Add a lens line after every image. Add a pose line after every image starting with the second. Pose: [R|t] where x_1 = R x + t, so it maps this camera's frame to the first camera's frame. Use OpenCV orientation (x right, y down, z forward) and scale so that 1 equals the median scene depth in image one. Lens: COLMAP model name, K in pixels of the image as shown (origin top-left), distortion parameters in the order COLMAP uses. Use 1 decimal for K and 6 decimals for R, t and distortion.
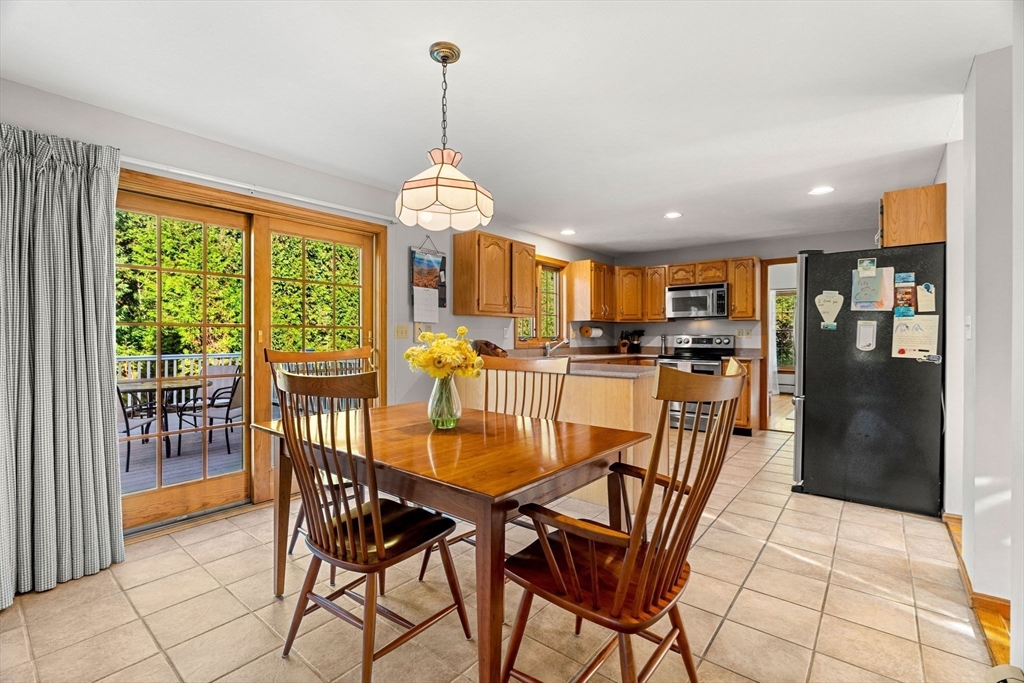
lens RADIAL K [[463.4, 0, 506.9], [0, 463.4, 341.2], [0, 0, 1]] dist [-0.003799, 0.000199]
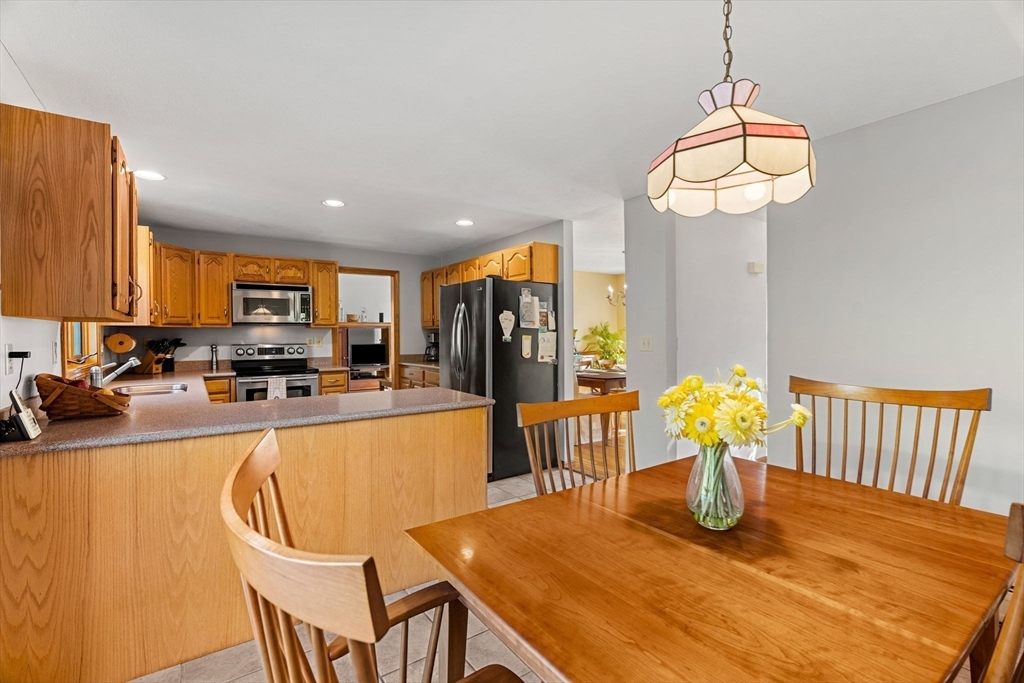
lens RADIAL K [[463.4, 0, 509.2], [0, 463.4, 337.3], [0, 0, 1]] dist [-0.003799, 0.000199]
pose [[0.273453, -0.011386, 0.961818, -0.484232], [0.014959, 0.999859, 0.007583, -0.046921], [-0.961769, 0.012314, 0.273585, 0.648761]]
